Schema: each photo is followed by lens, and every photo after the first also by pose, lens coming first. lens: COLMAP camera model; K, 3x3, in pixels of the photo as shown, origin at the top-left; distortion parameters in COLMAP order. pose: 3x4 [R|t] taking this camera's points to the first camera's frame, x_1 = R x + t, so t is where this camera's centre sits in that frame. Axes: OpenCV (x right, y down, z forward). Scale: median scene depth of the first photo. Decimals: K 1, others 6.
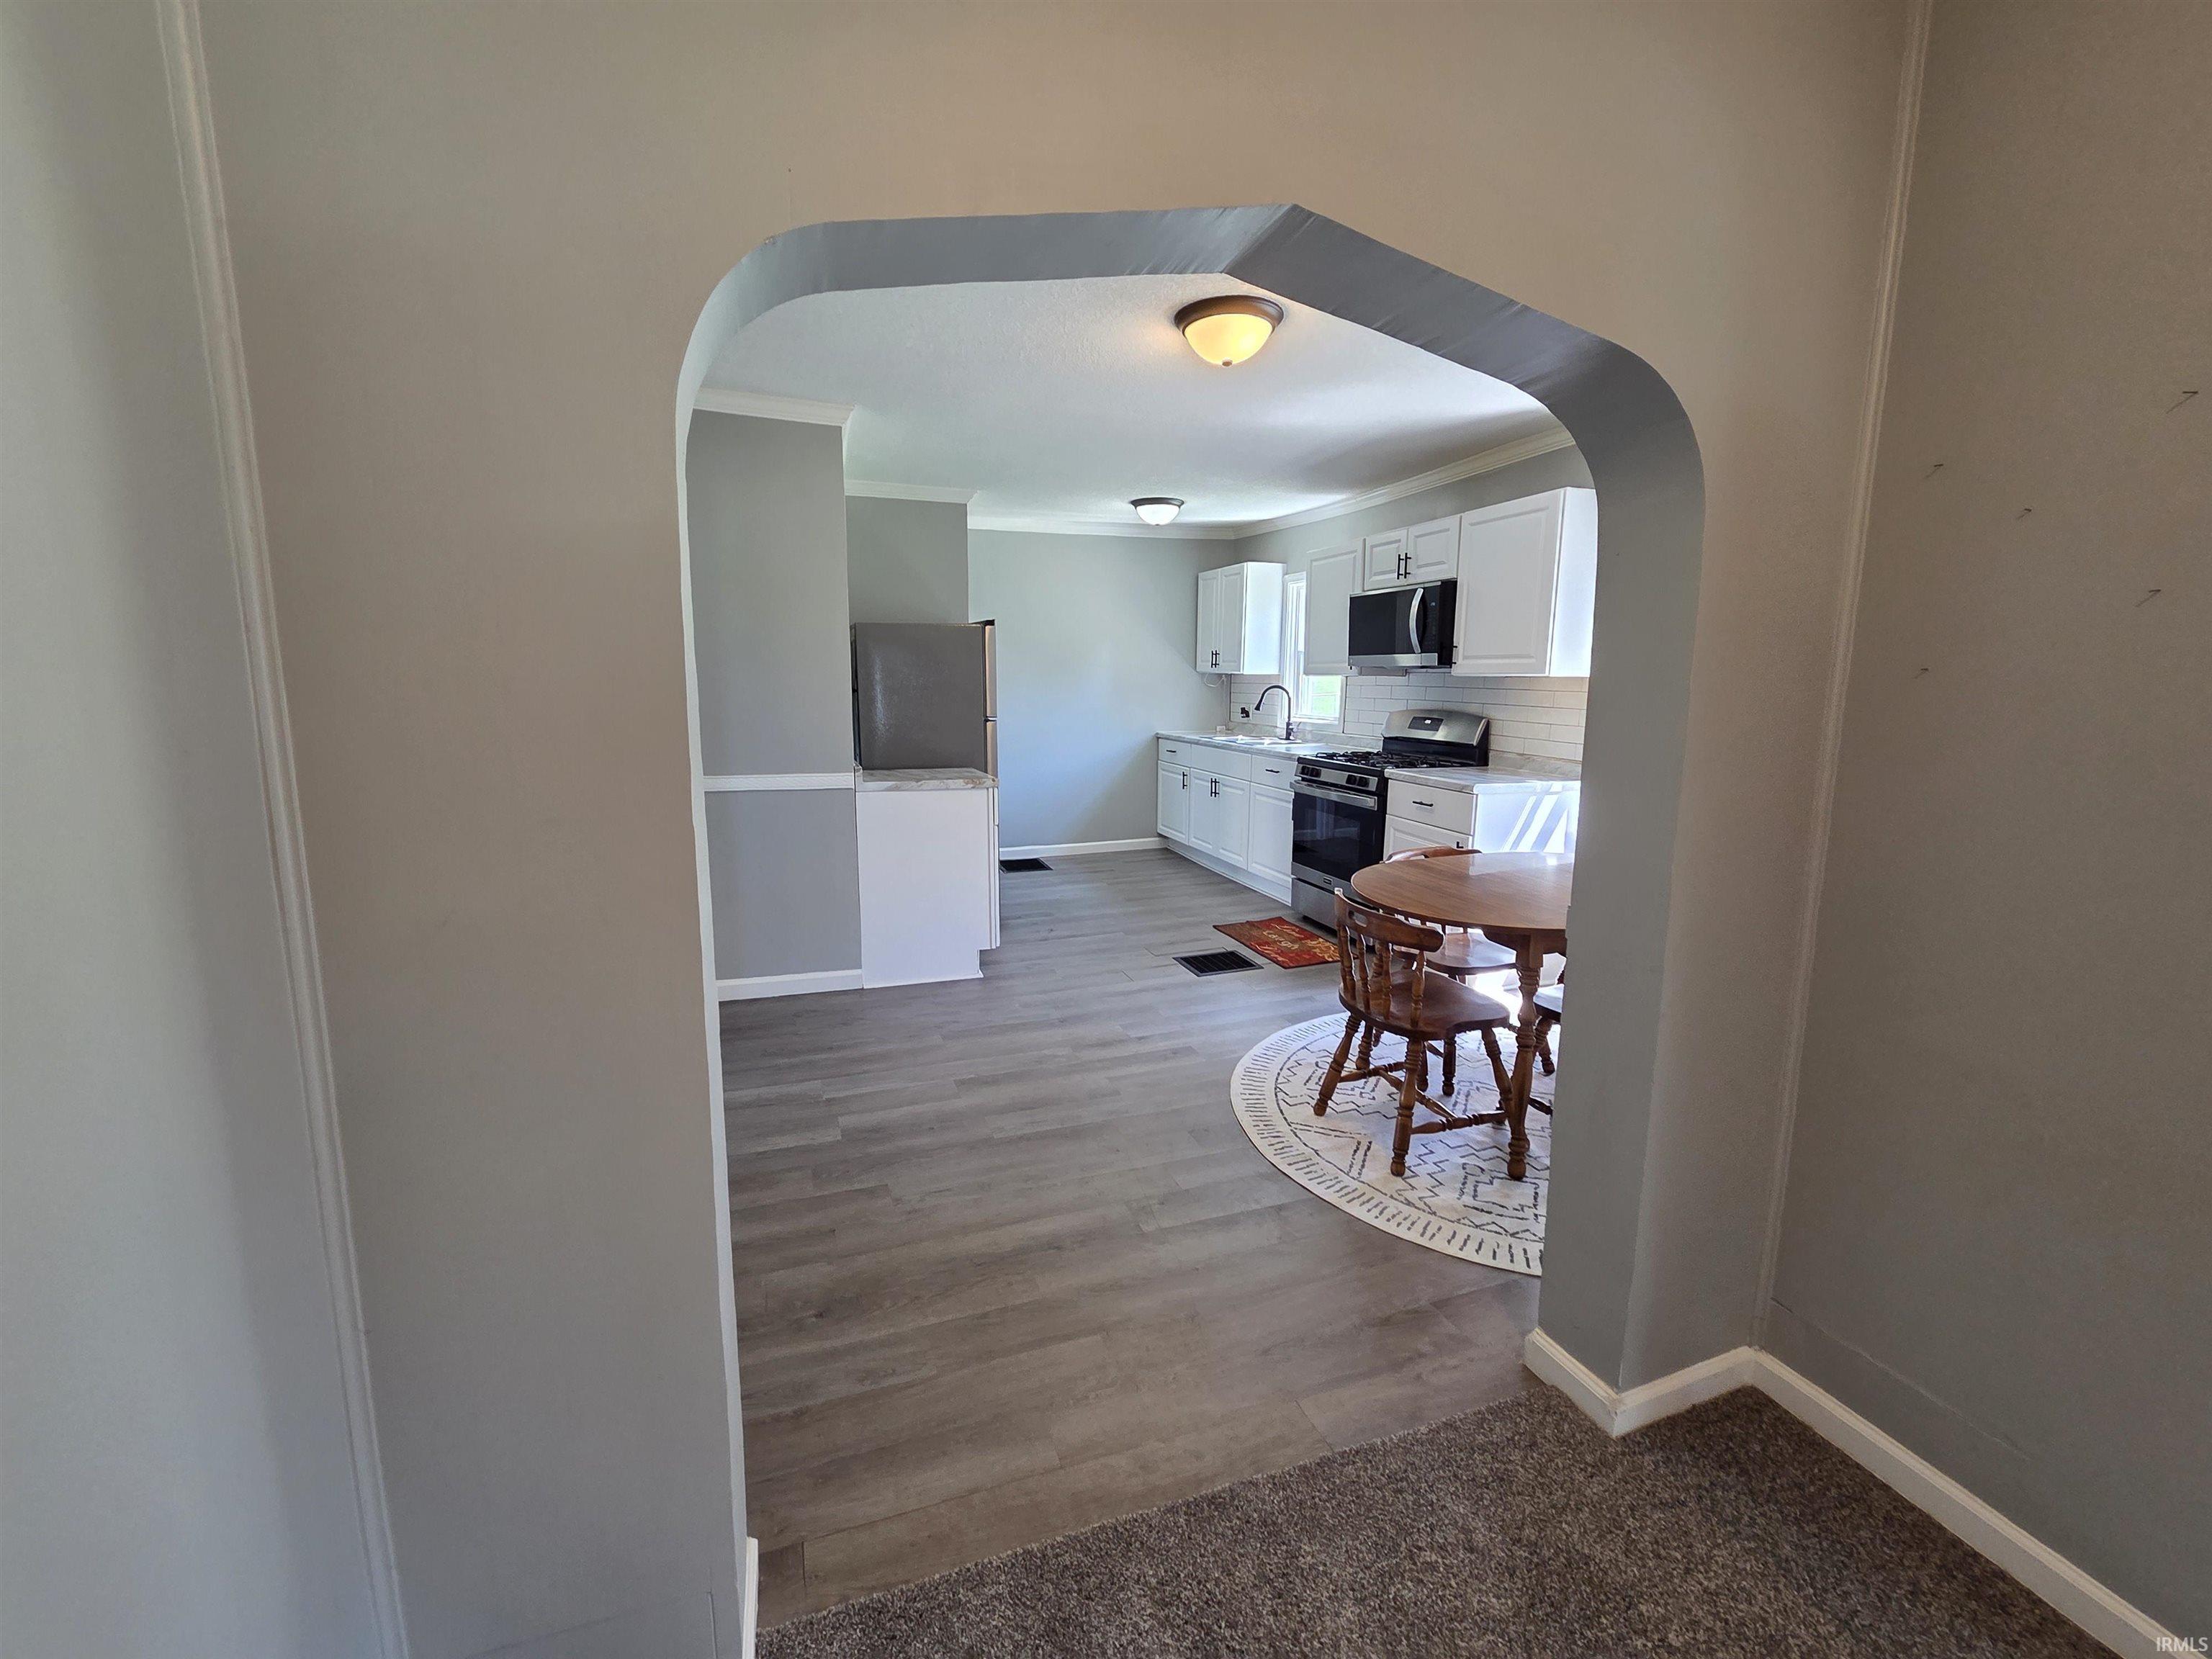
lens RADIAL K [[911.8, 0, 1095.8], [0, 911.8, 826.7], [0, 0, 1]] dist [-0.000159, 0.000890]
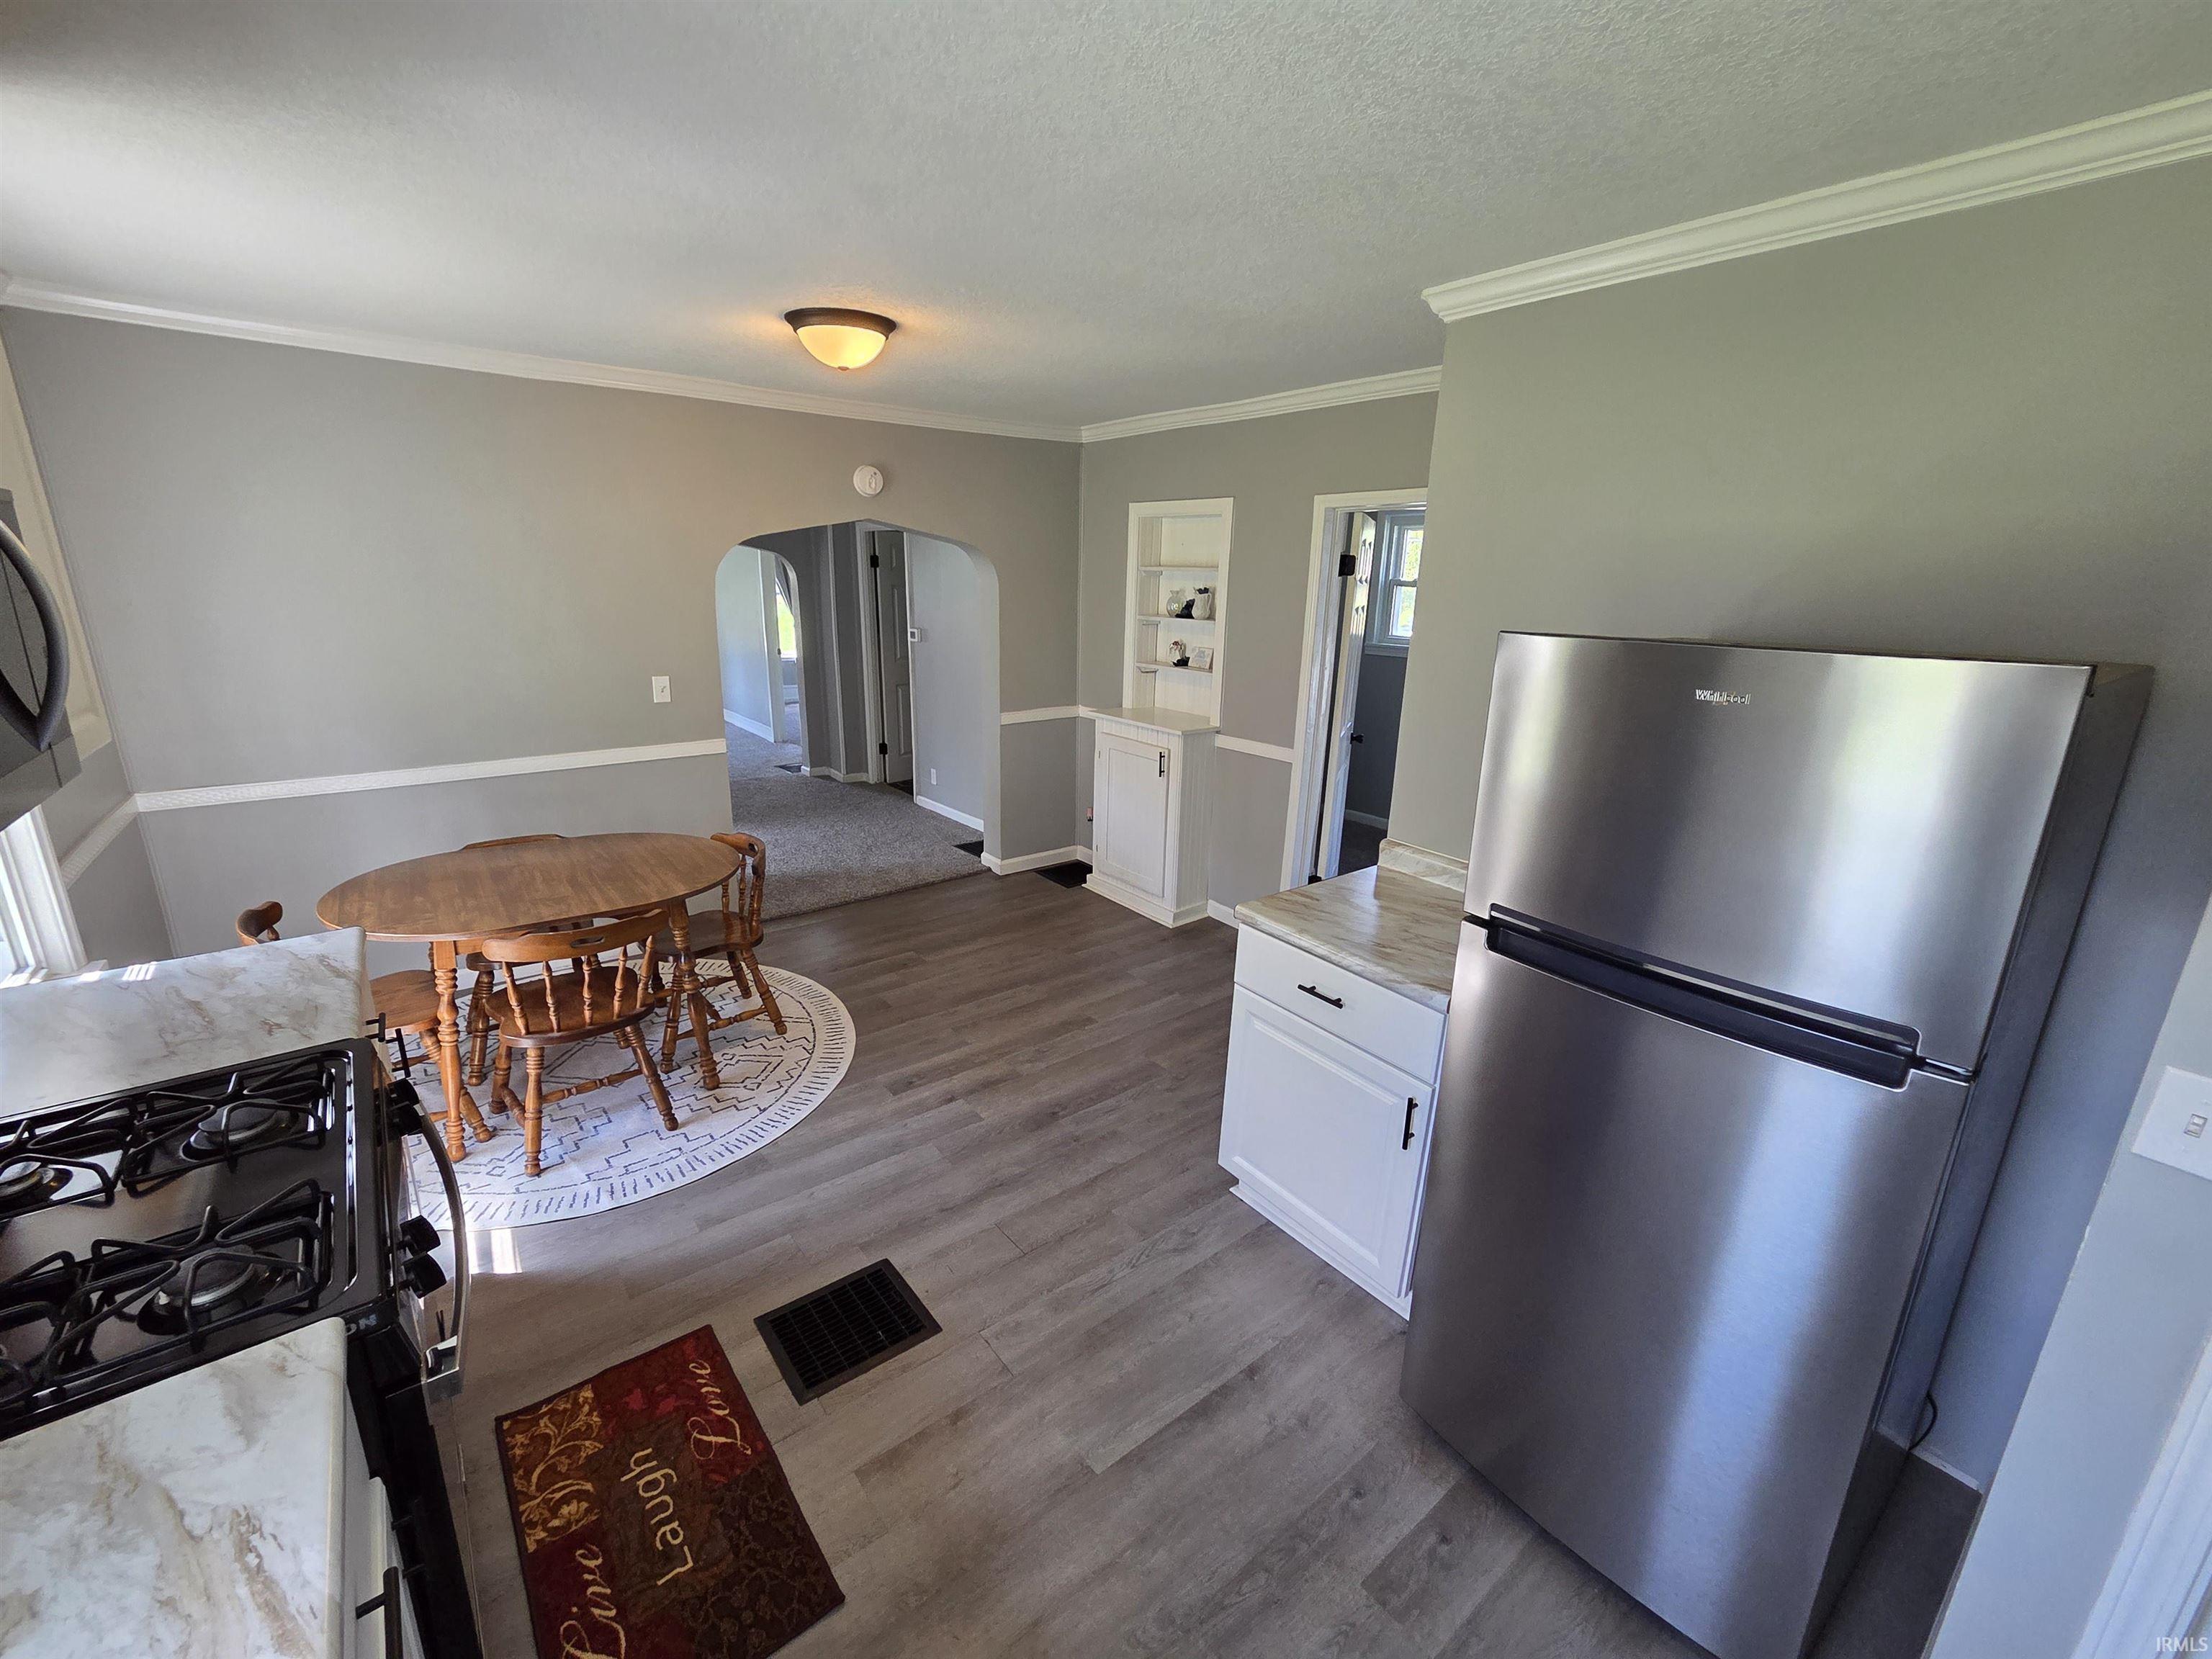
lens RADIAL K [[911.8, 0, 1090.5], [0, 911.8, 822.7], [0, 0, 1]] dist [-0.000159, 0.000890]
pose [[-0.946372, 0.059040, -0.317639, 0.155594], [-0.082587, 0.906289, 0.414512, -0.324747], [0.312345, 0.418515, -0.852810, 1.407490]]
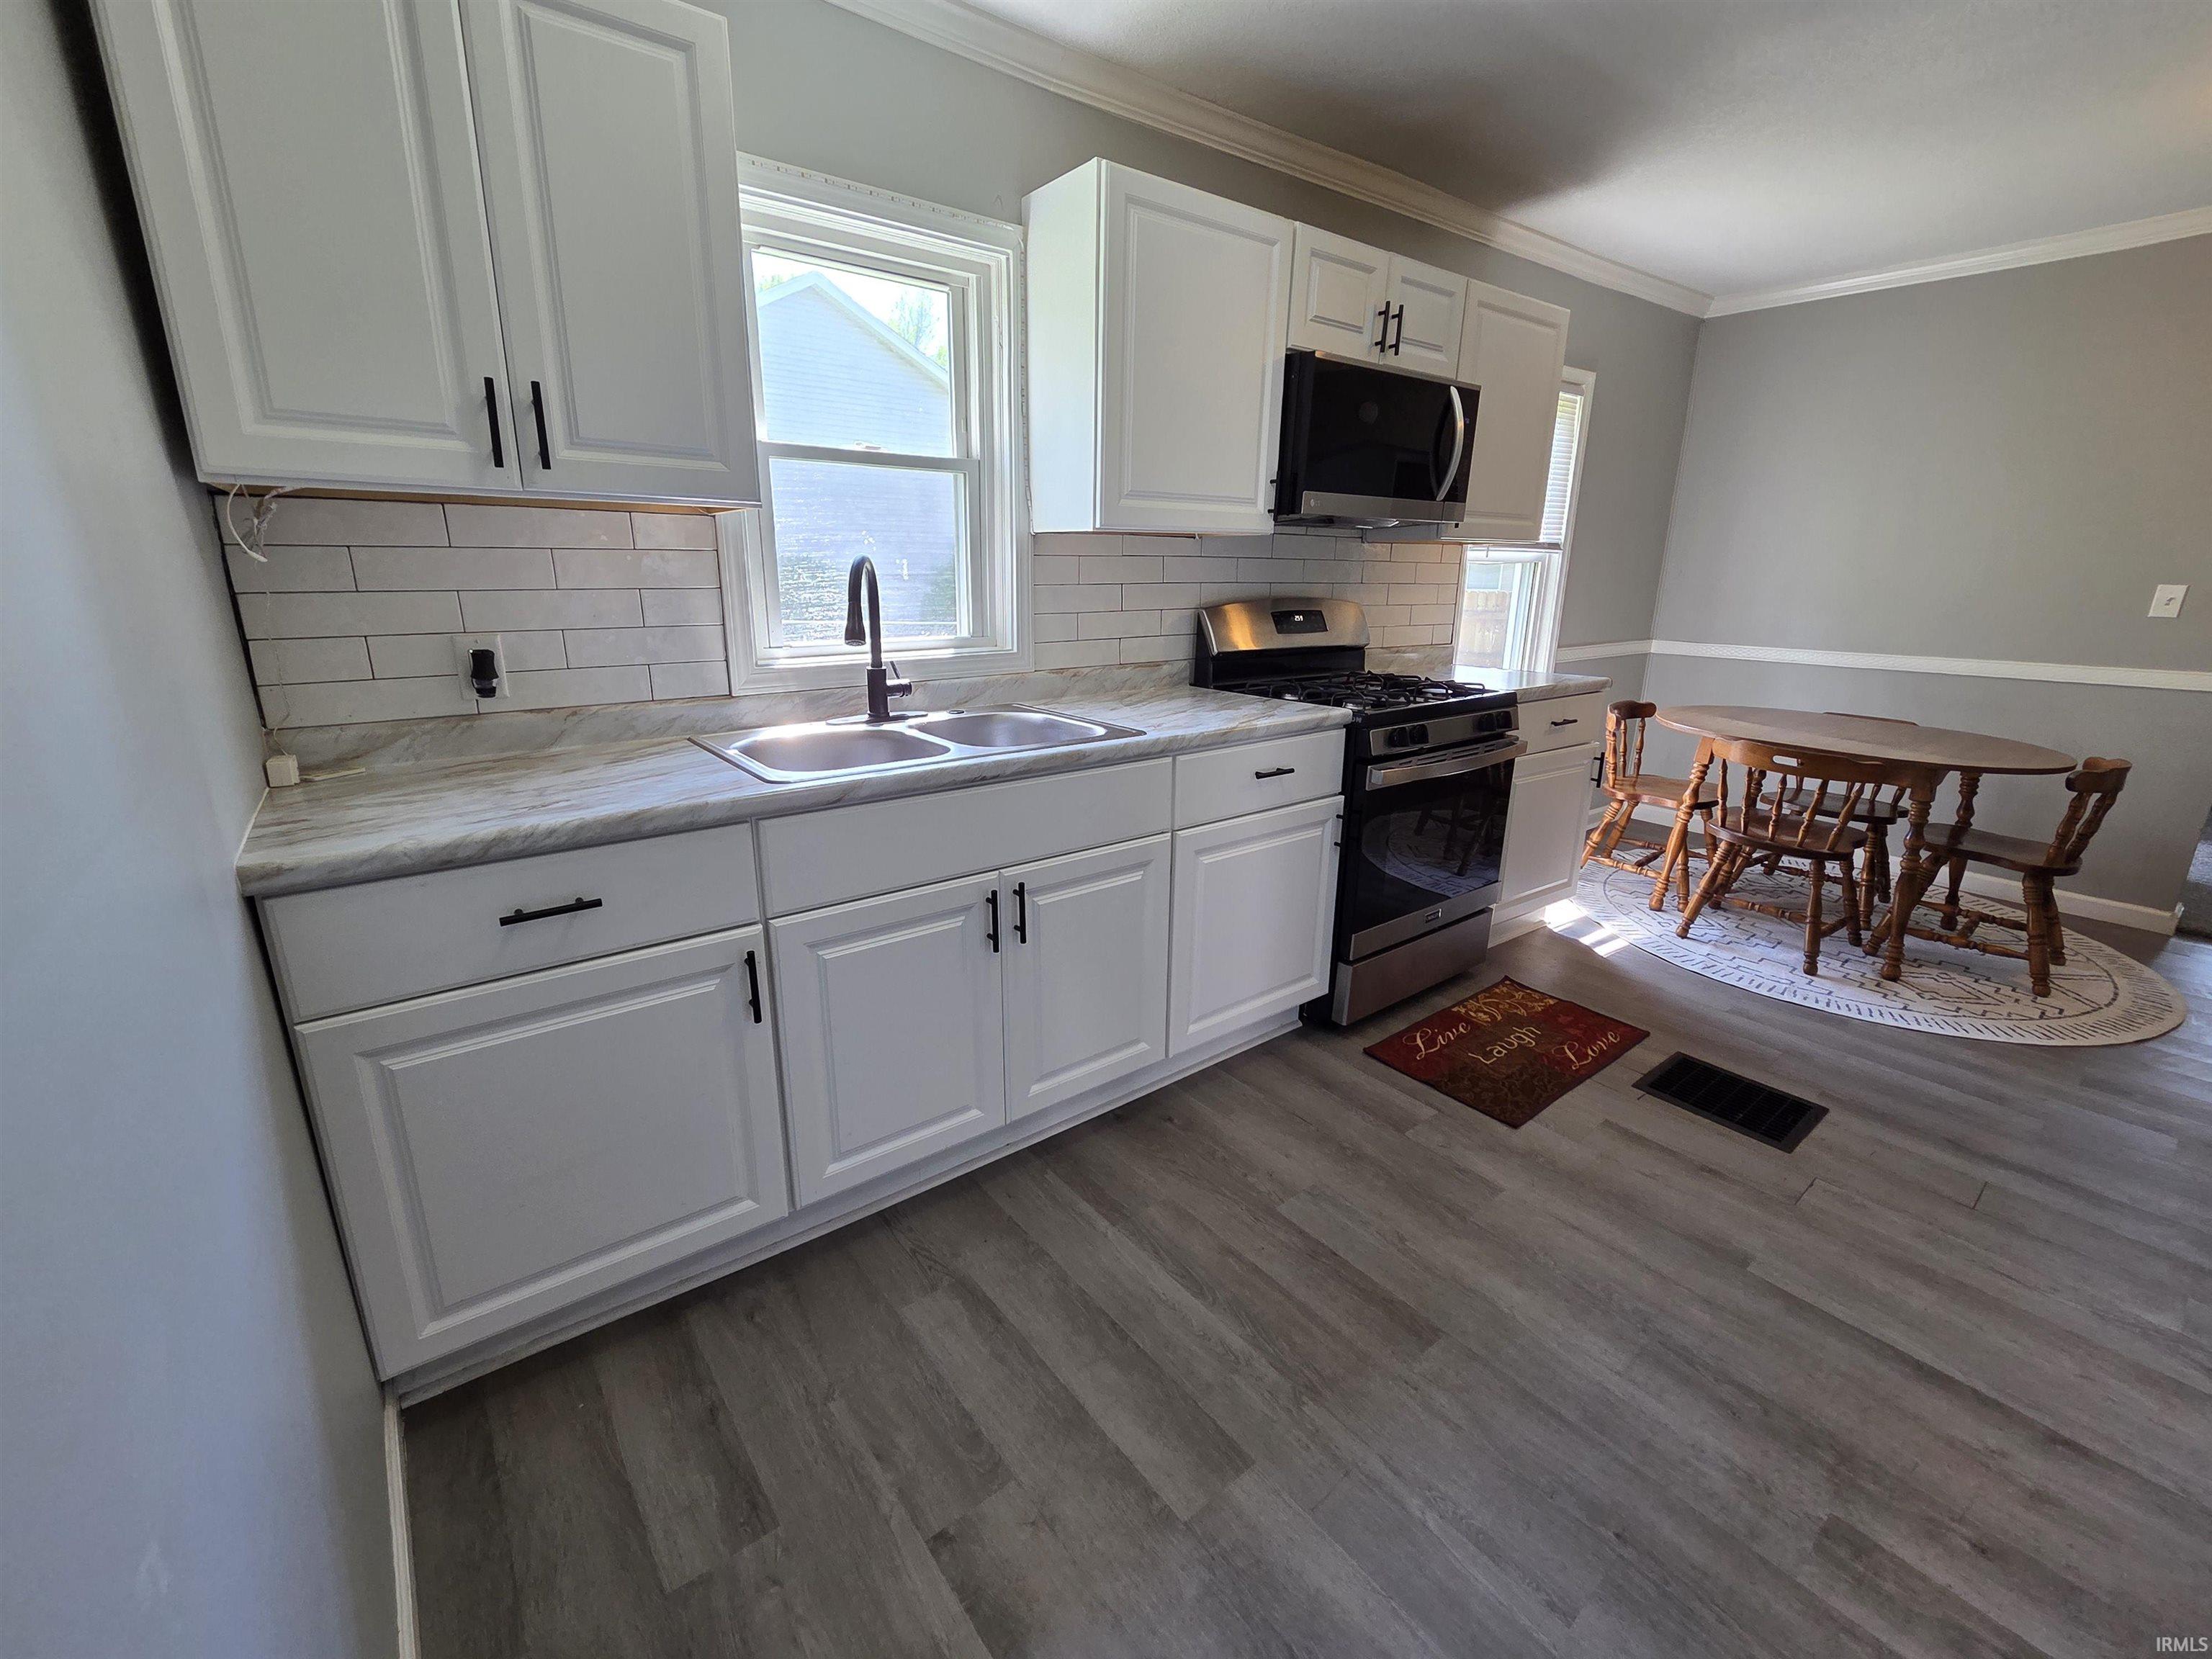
lens RADIAL K [[911.8, 0, 1100.2], [0, 911.8, 822.2], [0, 0, 1]] dist [-0.000159, 0.000890]
pose [[-0.319399, -0.260789, 0.911029, -0.196364], [0.148674, 0.935689, 0.319972, -0.229883], [-0.935885, 0.237645, -0.260085, 1.500624]]
